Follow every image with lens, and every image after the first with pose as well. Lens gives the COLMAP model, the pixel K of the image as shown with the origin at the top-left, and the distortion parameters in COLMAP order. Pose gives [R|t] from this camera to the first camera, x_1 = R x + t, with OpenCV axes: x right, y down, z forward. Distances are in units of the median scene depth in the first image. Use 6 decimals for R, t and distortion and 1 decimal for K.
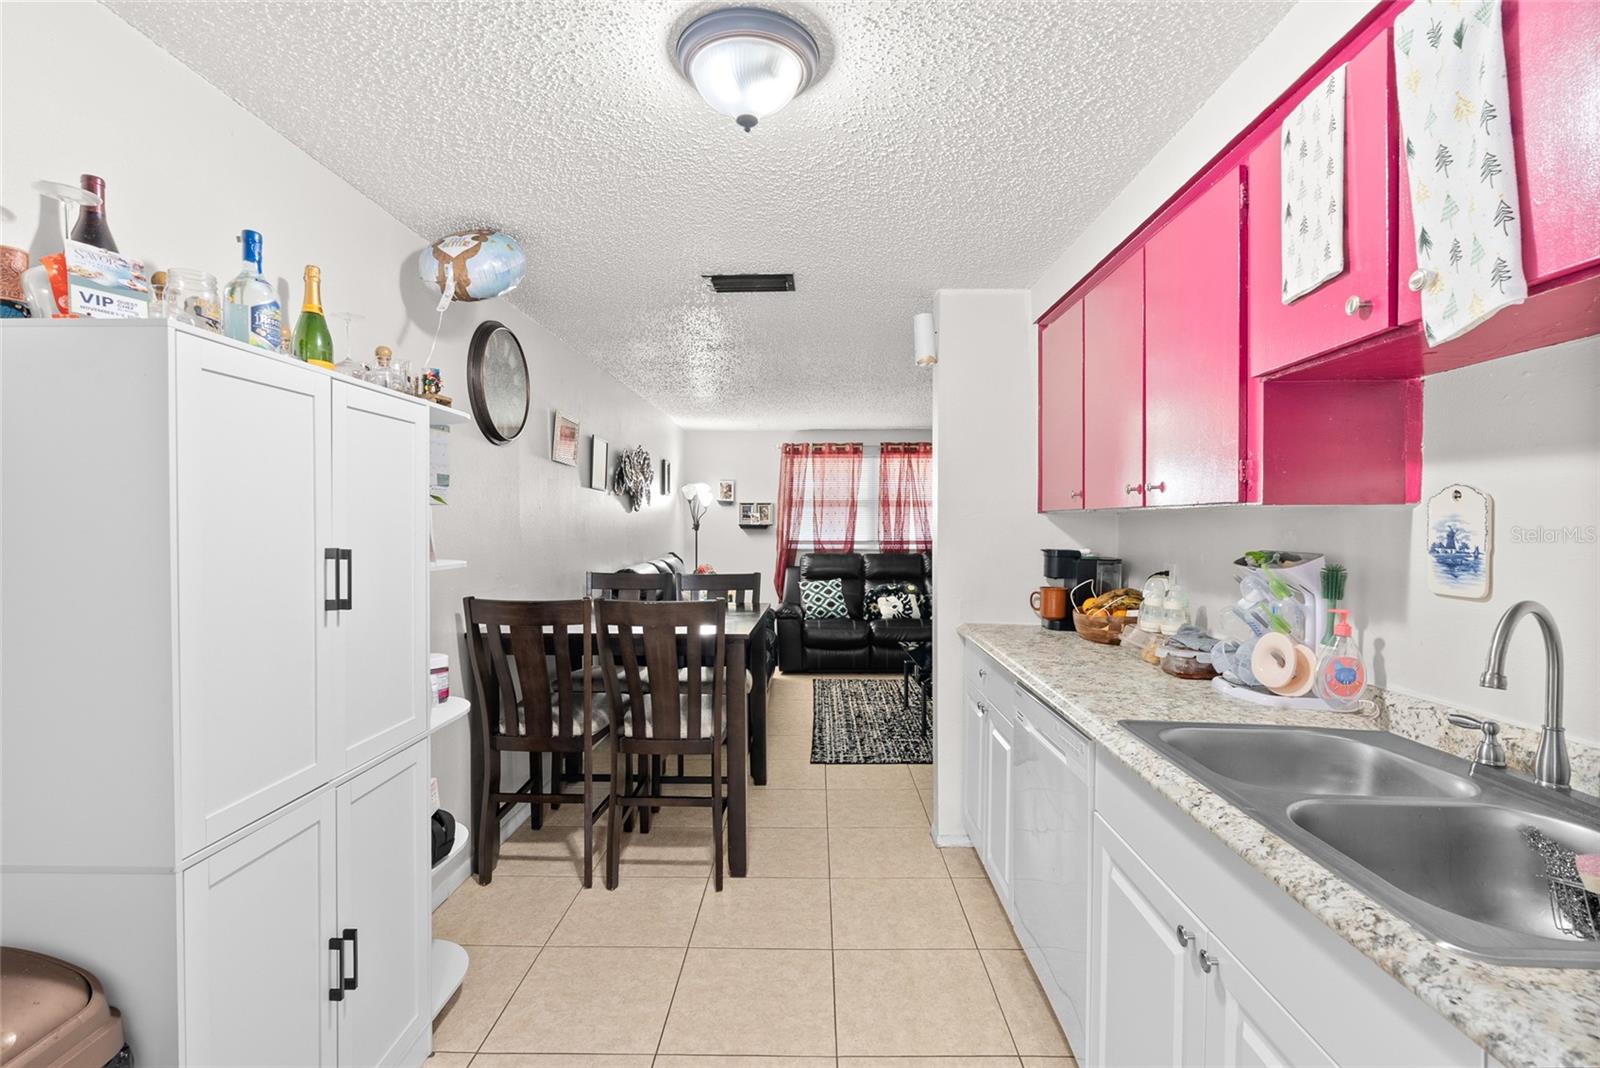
lens RADIAL K [[739.2, 0, 793.3], [0, 739.2, 528.6], [0, 0, 1]] dist [-0.003858, -0.000324]
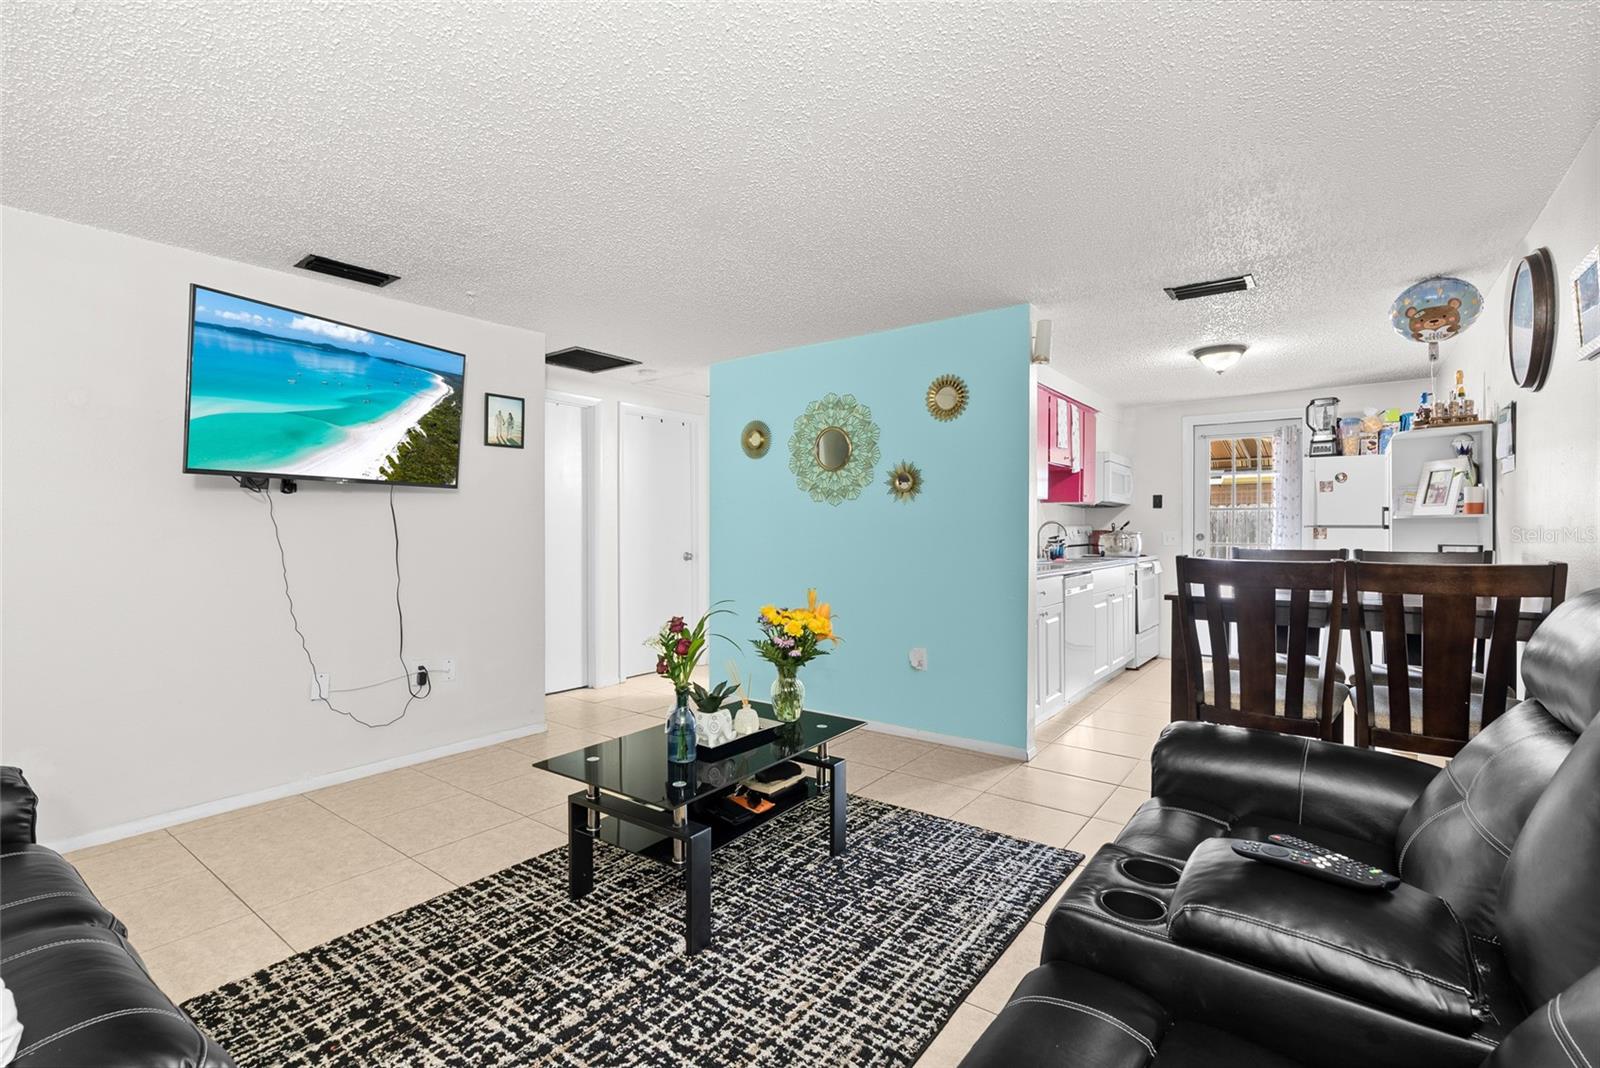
lens RADIAL K [[711.2, 0, 800.0], [0, 711.2, 534.0], [0, 0, 1]] dist [-0.003461, -0.000629]
pose [[-0.816441, 0.000099, 0.577429, -0.073859], [0.007917, 0.999908, 0.011023, 0.017300], [-0.577374, 0.013571, -0.816367, 0.931880]]
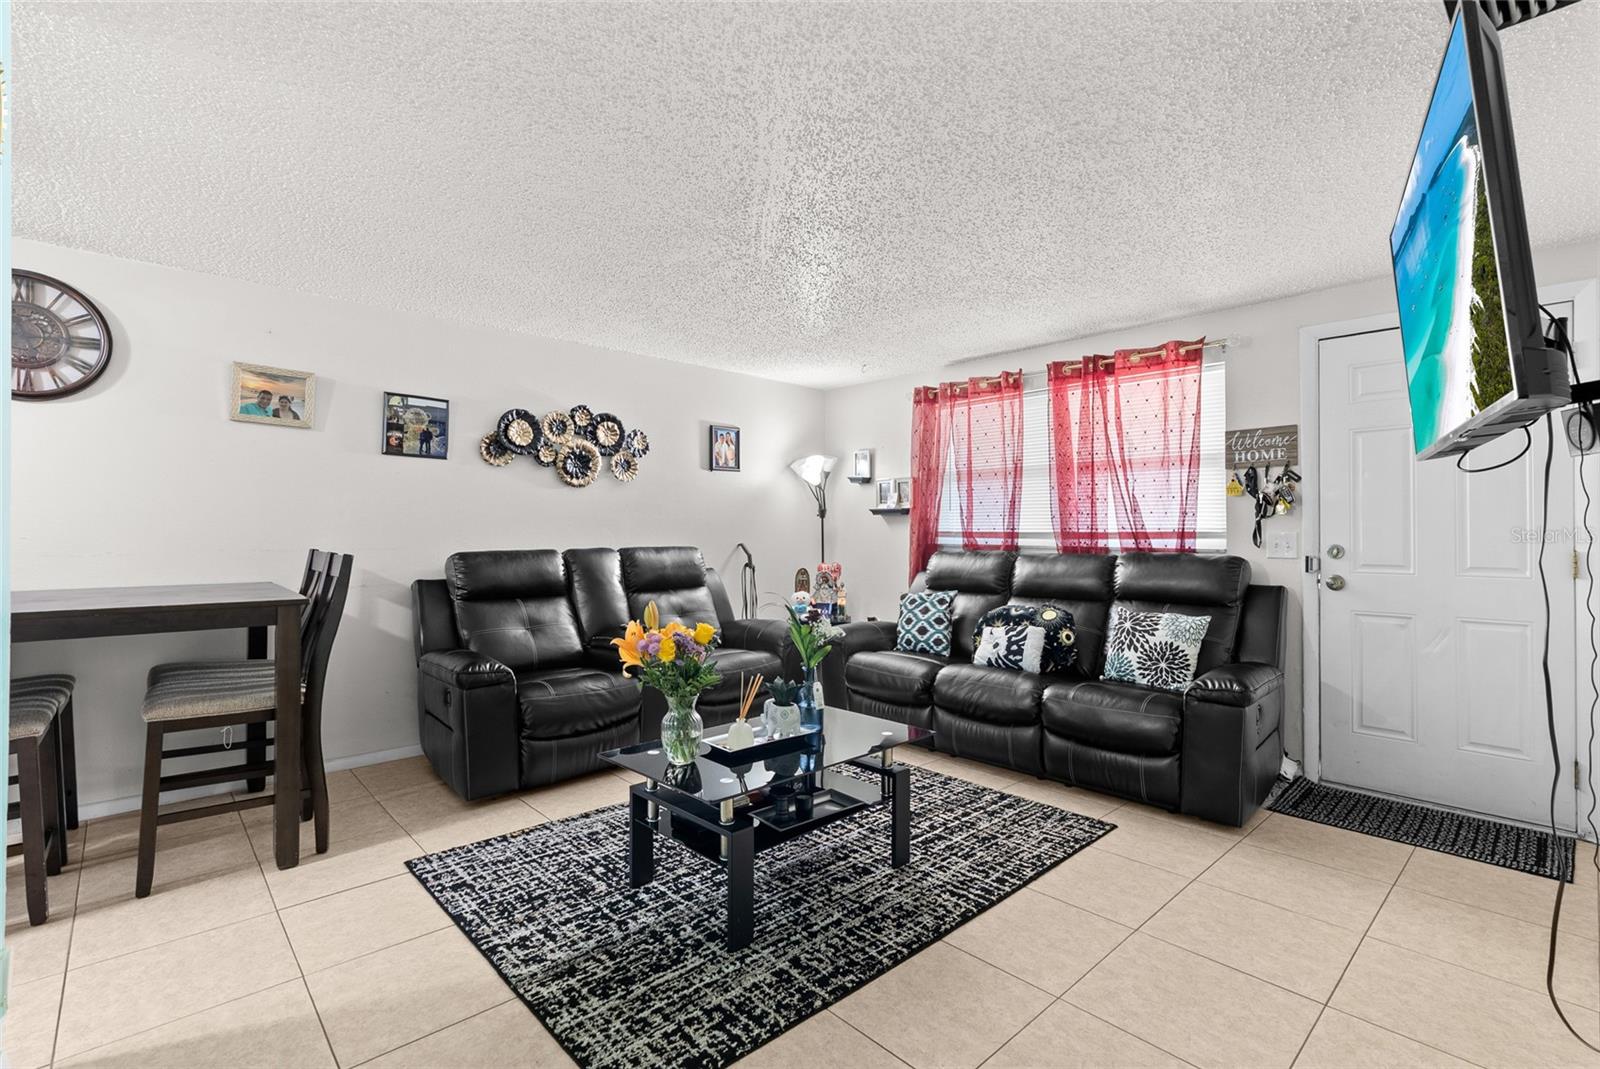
lens RADIAL K [[739.2, 0, 793.3], [0, 739.2, 529.1], [0, 0, 1]] dist [-0.003858, -0.000324]
pose [[0.692643, 0.000682, -0.721280, 0.400418], [-0.008672, 0.999935, -0.007383, 0.020411], [0.721228, 0.011369, 0.692604, 0.454643]]
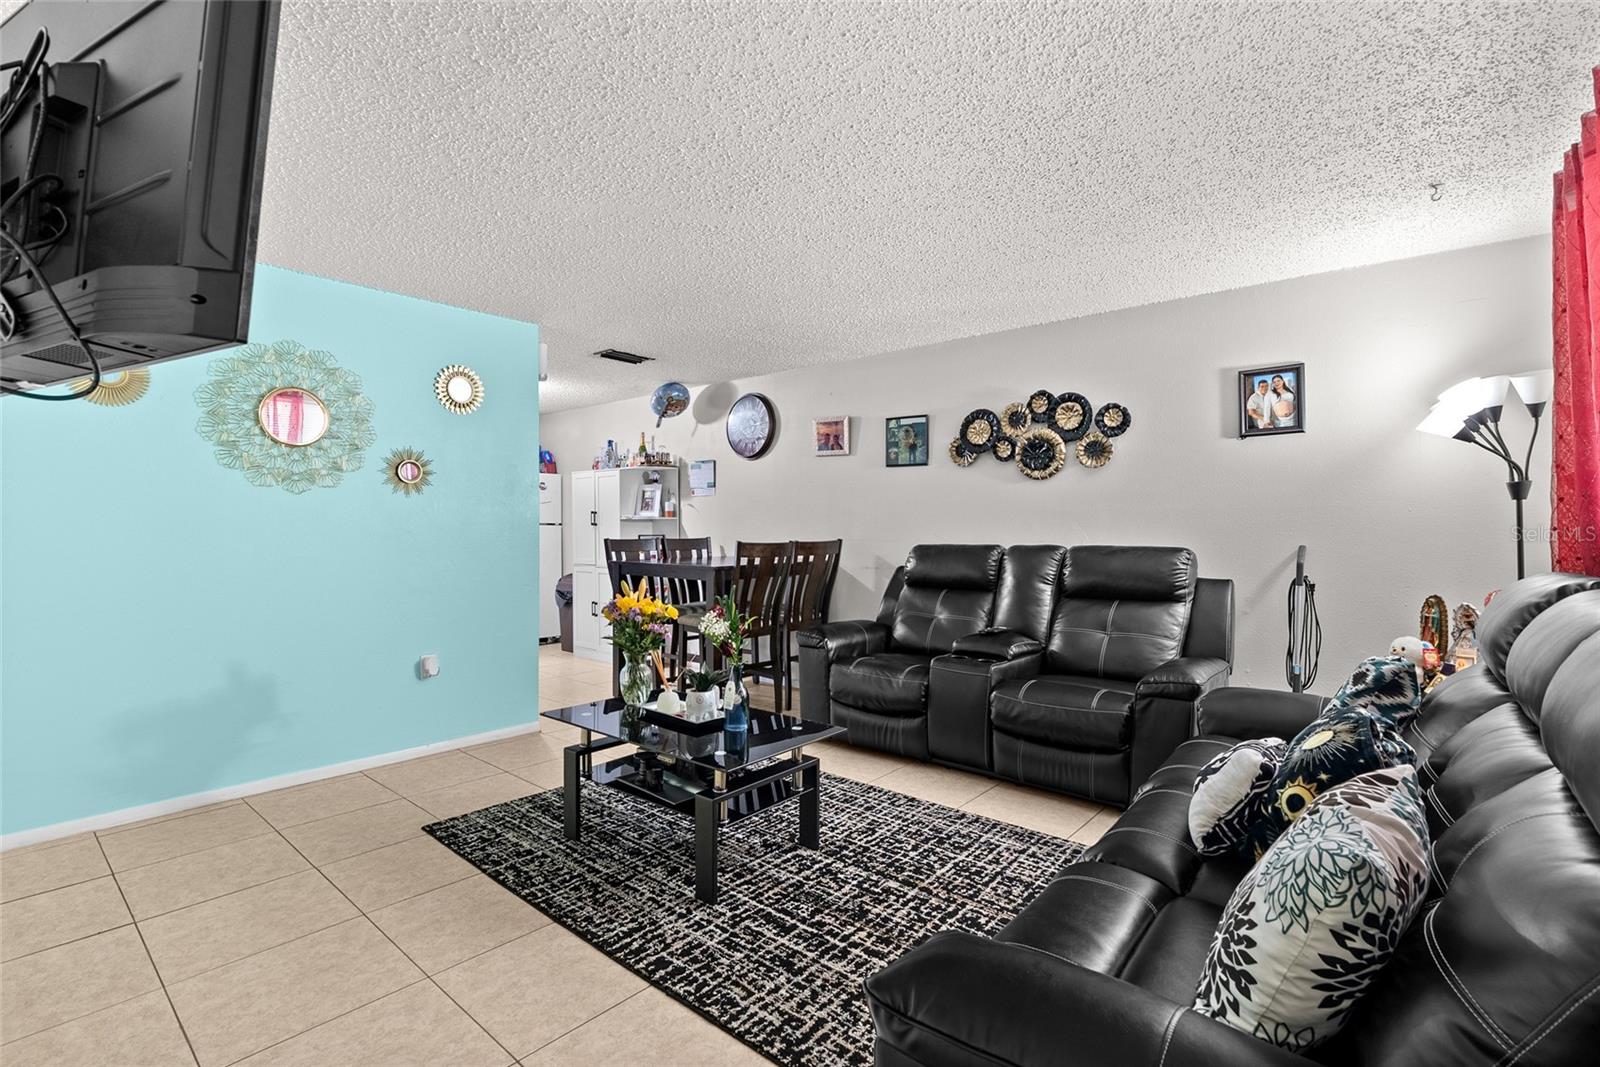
lens RADIAL K [[739.2, 0, 793.3], [0, 739.2, 528.1], [0, 0, 1]] dist [-0.003858, -0.000324]
pose [[-0.644217, 0.005853, -0.764820, 0.397481], [-0.004860, 0.999919, 0.011746, 0.015018], [0.764827, 0.011284, -0.644137, 0.964586]]
